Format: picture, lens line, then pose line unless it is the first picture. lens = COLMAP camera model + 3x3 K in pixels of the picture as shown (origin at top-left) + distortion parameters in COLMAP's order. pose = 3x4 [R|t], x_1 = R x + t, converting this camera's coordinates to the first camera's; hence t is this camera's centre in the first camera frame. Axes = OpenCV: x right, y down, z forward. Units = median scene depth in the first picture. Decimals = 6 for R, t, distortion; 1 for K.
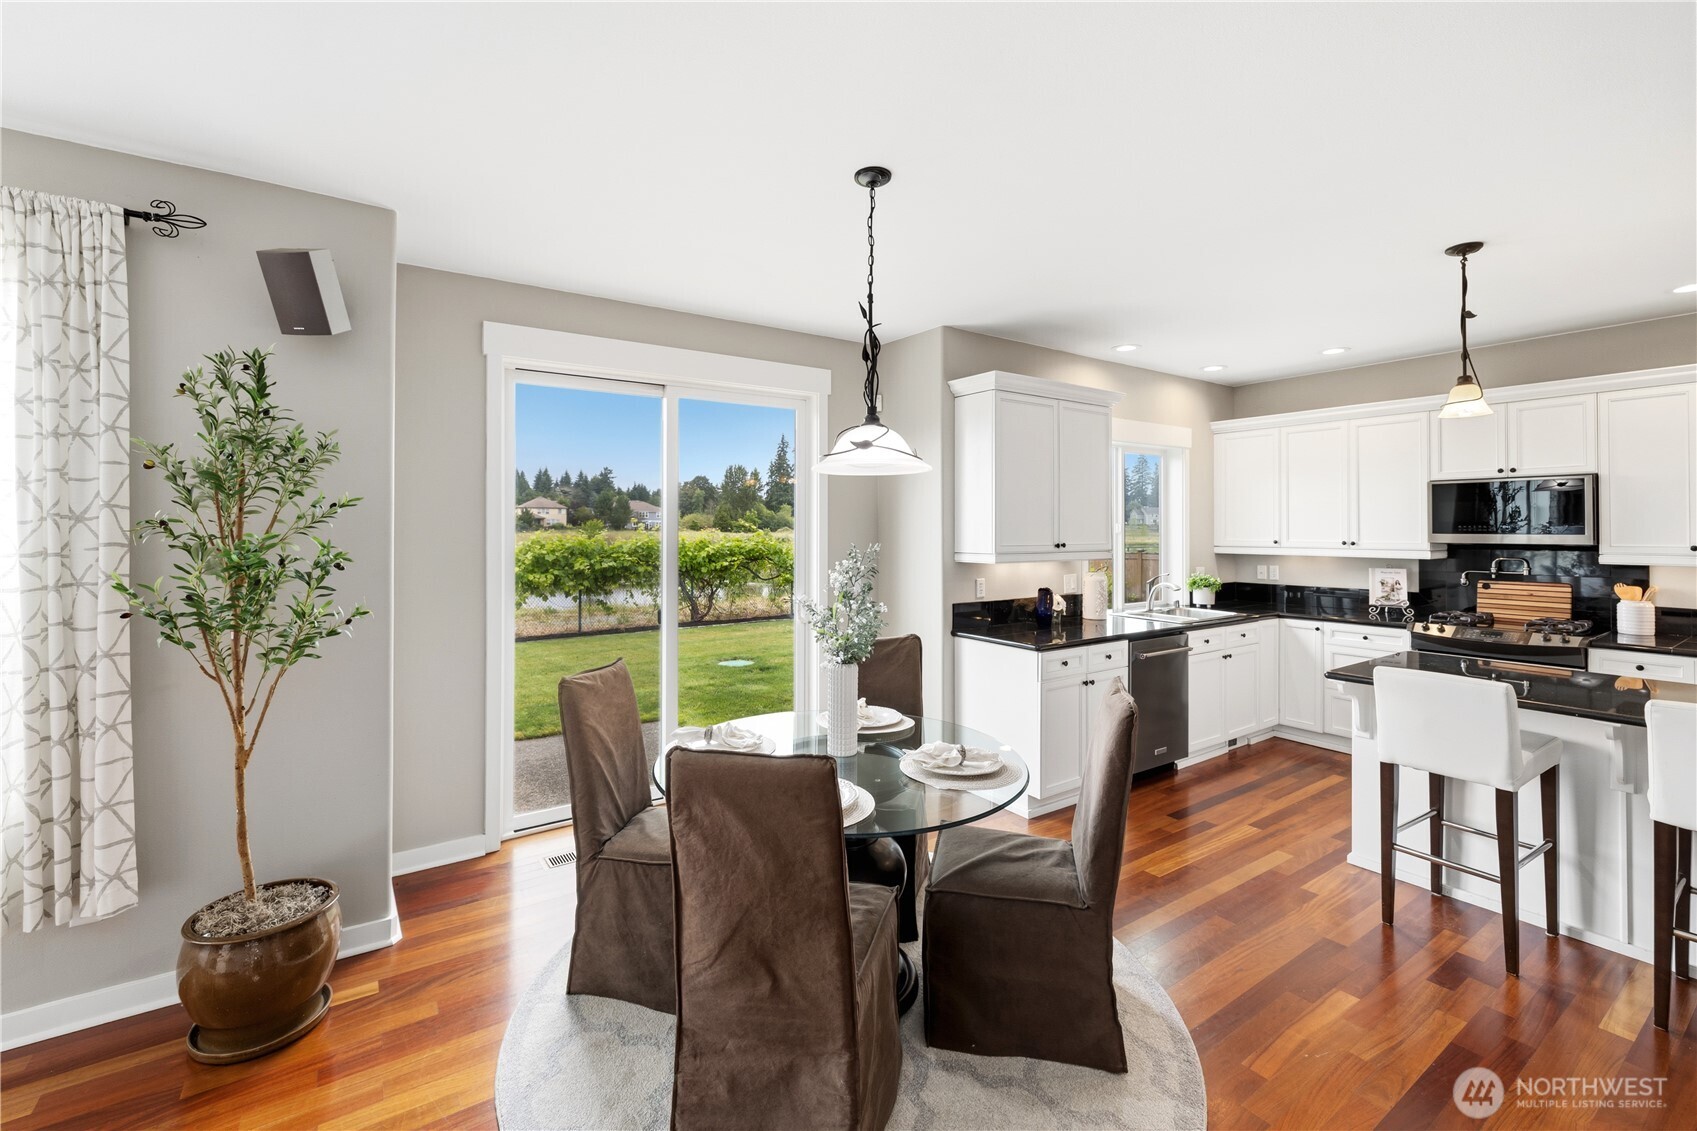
lens RADIAL K [[716.2, 0, 841.7], [0, 716.2, 525.1], [0, 0, 1]] dist [-0.000205, -0.000209]
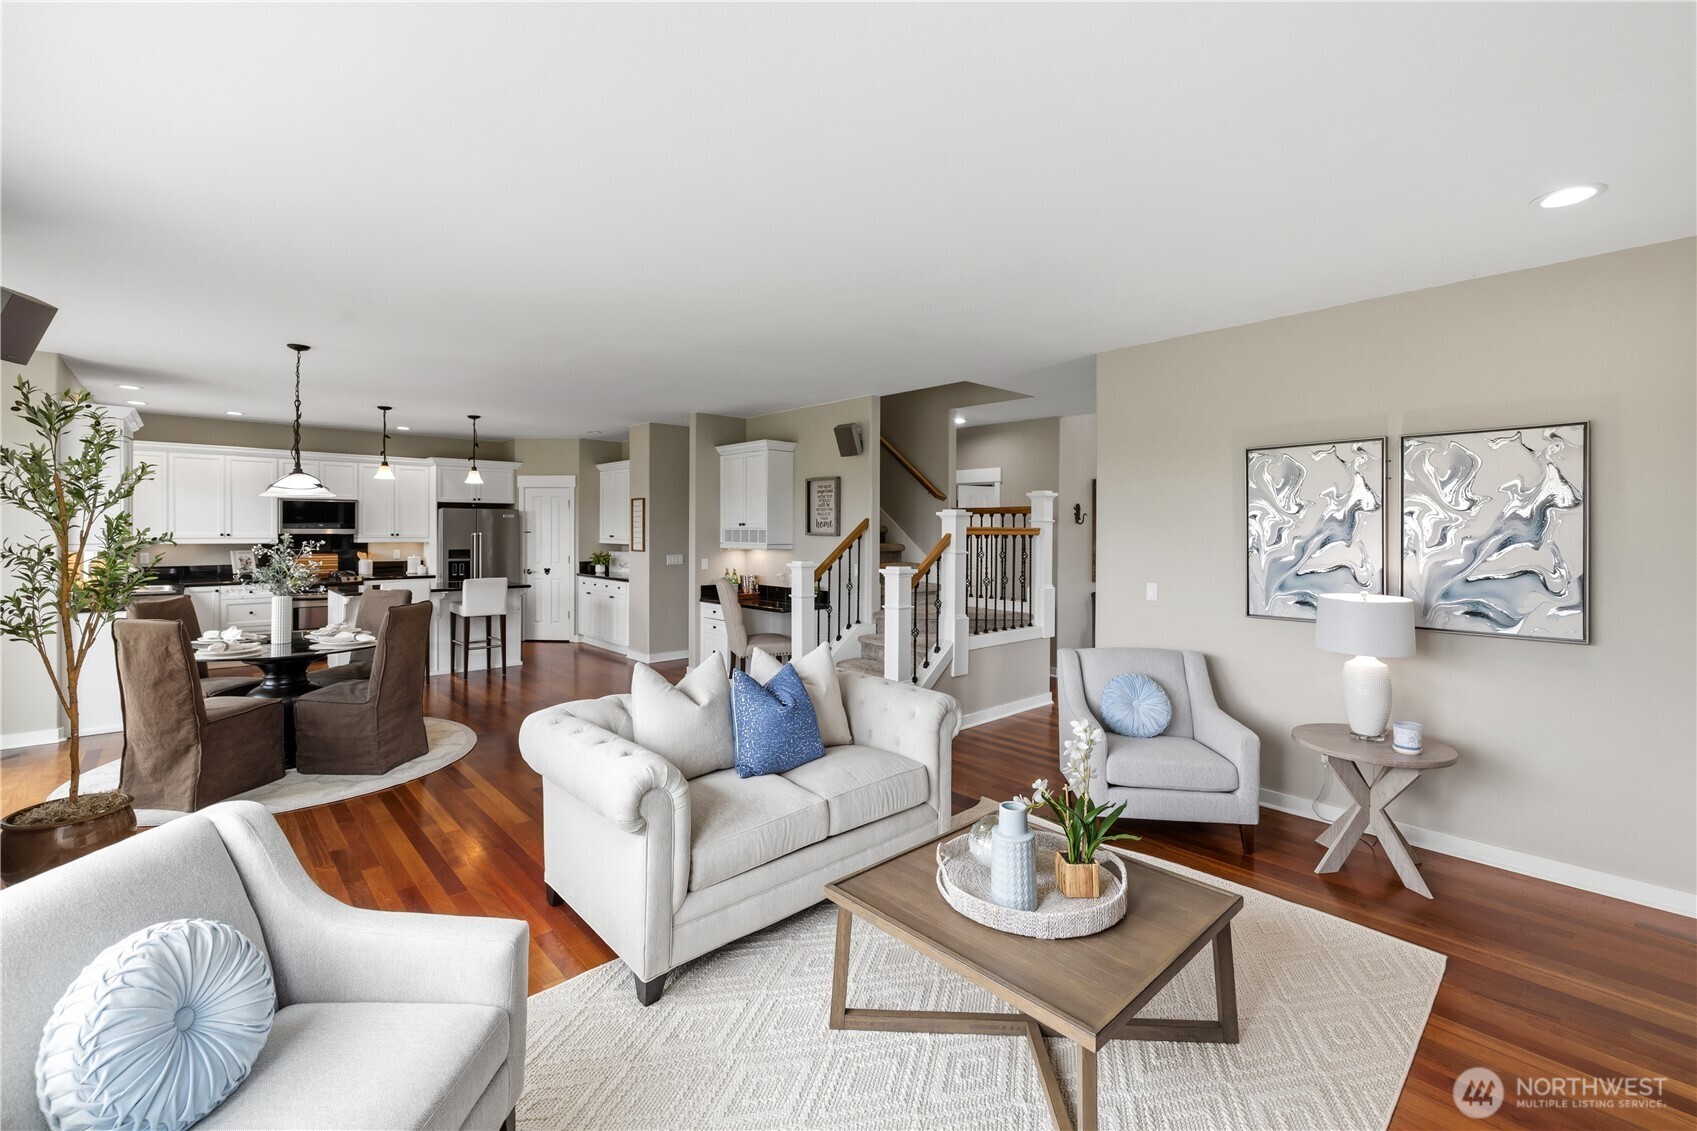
lens RADIAL K [[738.3, 0, 854.0], [0, 738.3, 537.9], [0, 0, 1]] dist [0.002374, 0.000396]
pose [[-0.141936, -0.012906, 0.989792, -1.156944], [-0.012160, 0.999862, 0.011294, -0.002503], [-0.989801, -0.010433, -0.142074, -0.131436]]
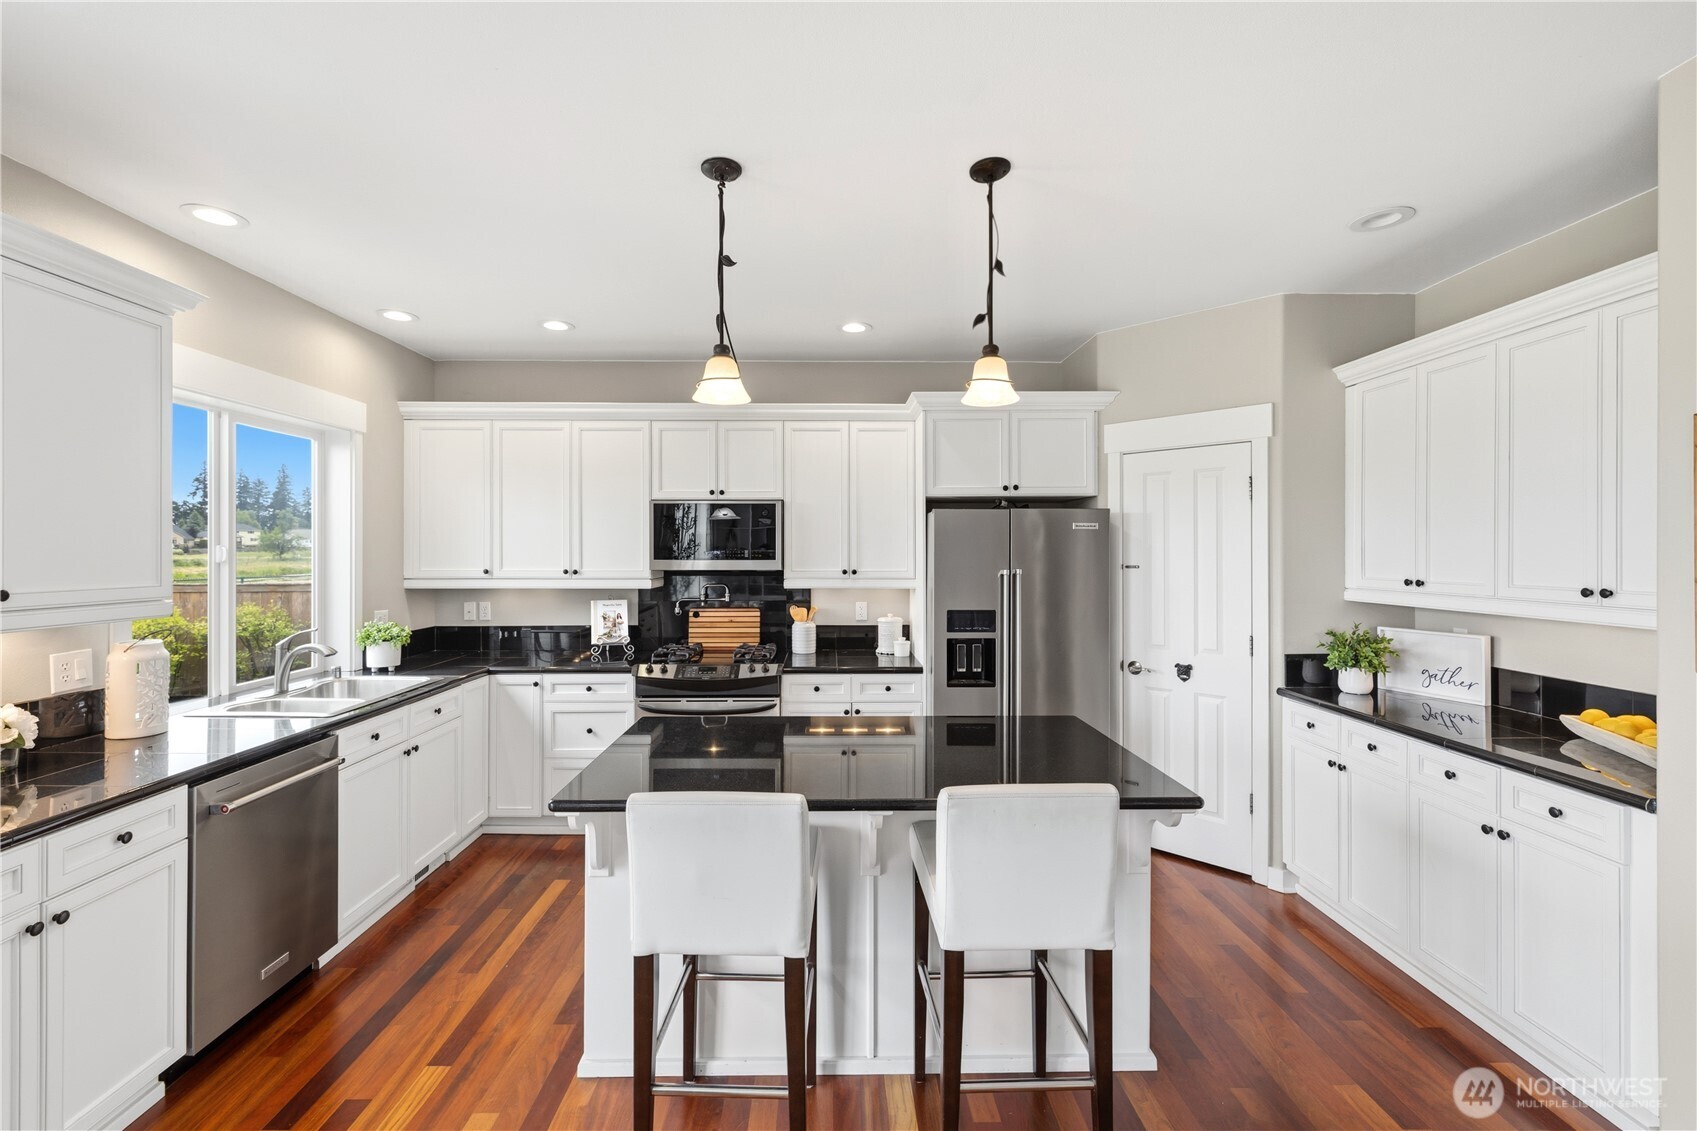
lens RADIAL K [[723.4, 0, 832.0], [0, 723.4, 551.0], [0, 0, 1]] dist [-0.002333, 0.000260]
pose [[0.559720, 0.001390, 0.828681, 0.207446], [-0.005123, 0.999985, 0.001783, -0.001396], [-0.828666, -0.005243, 0.559718, 0.315737]]
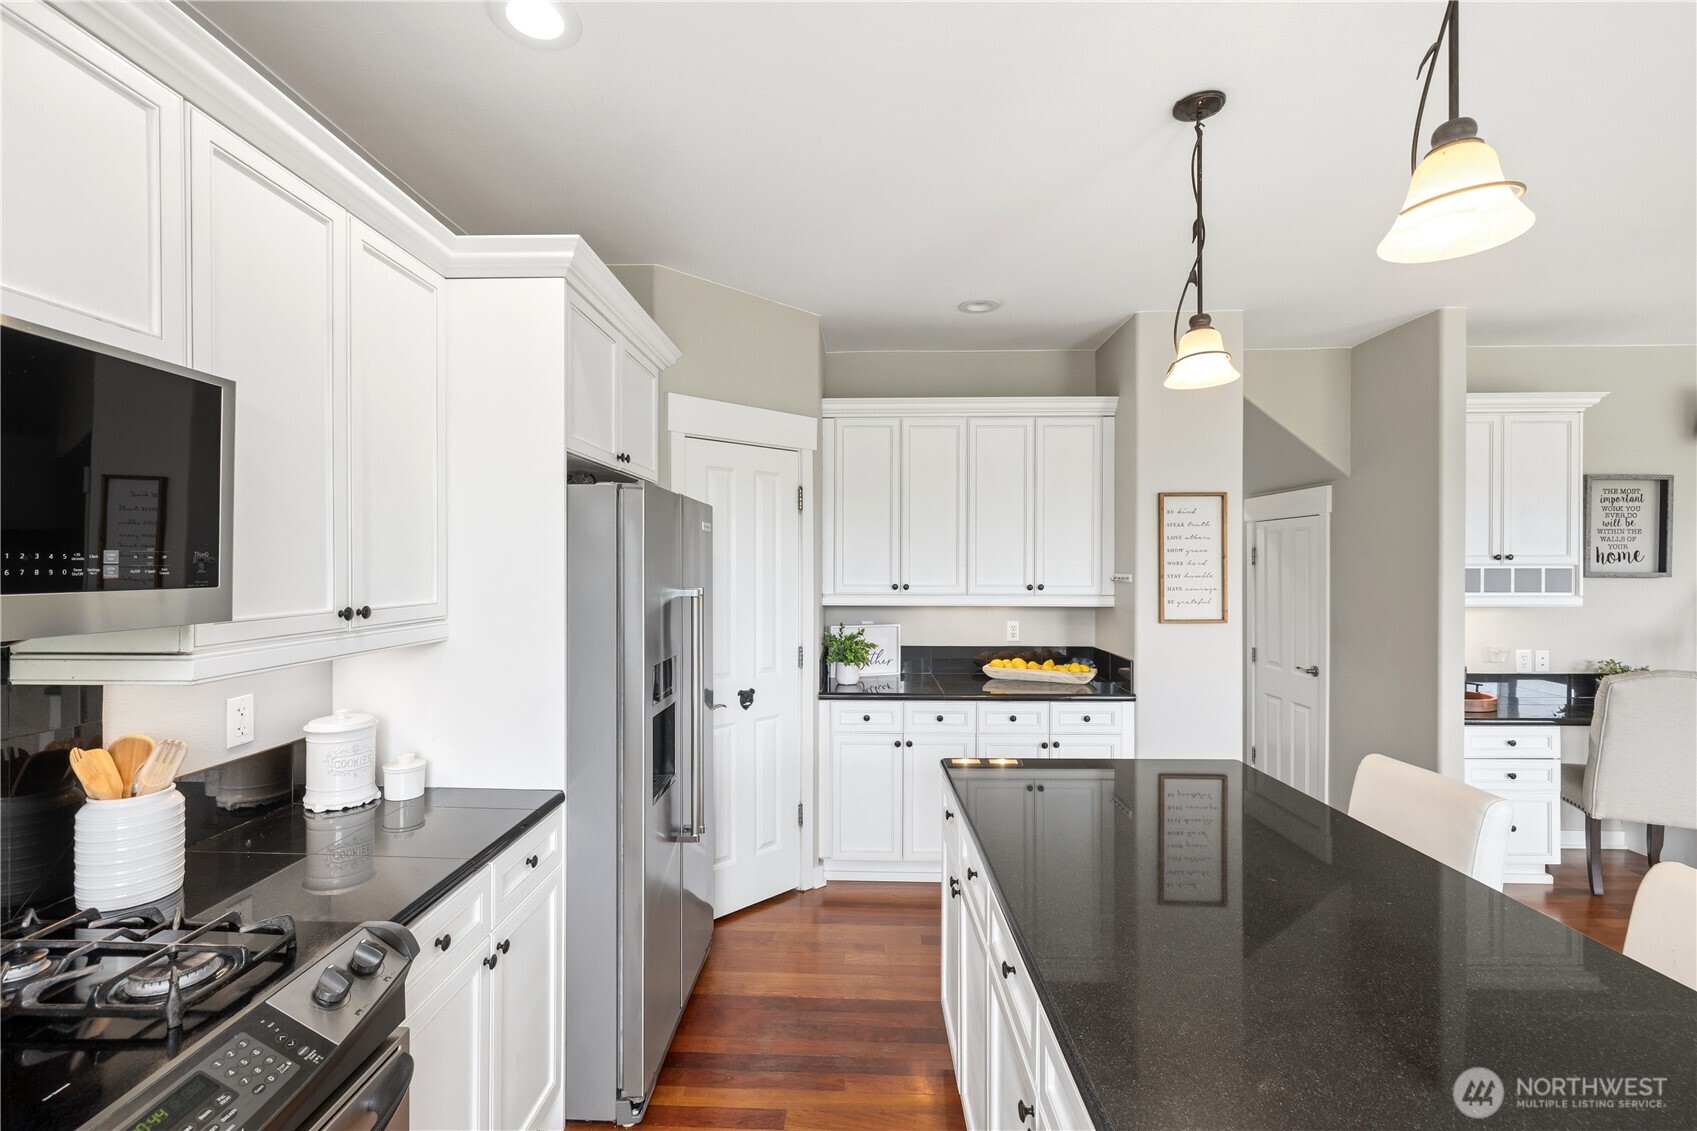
lens RADIAL K [[731.4, 0, 848.5], [0, 731.4, 565.5], [0, 0, 1]] dist [-0.000228, -0.000001]
pose [[-0.812571, -0.002361, 0.582857, 0.579962], [-0.004921, 0.999984, -0.002810, 0.004003], [-0.582841, -0.005152, -0.812570, 0.937064]]
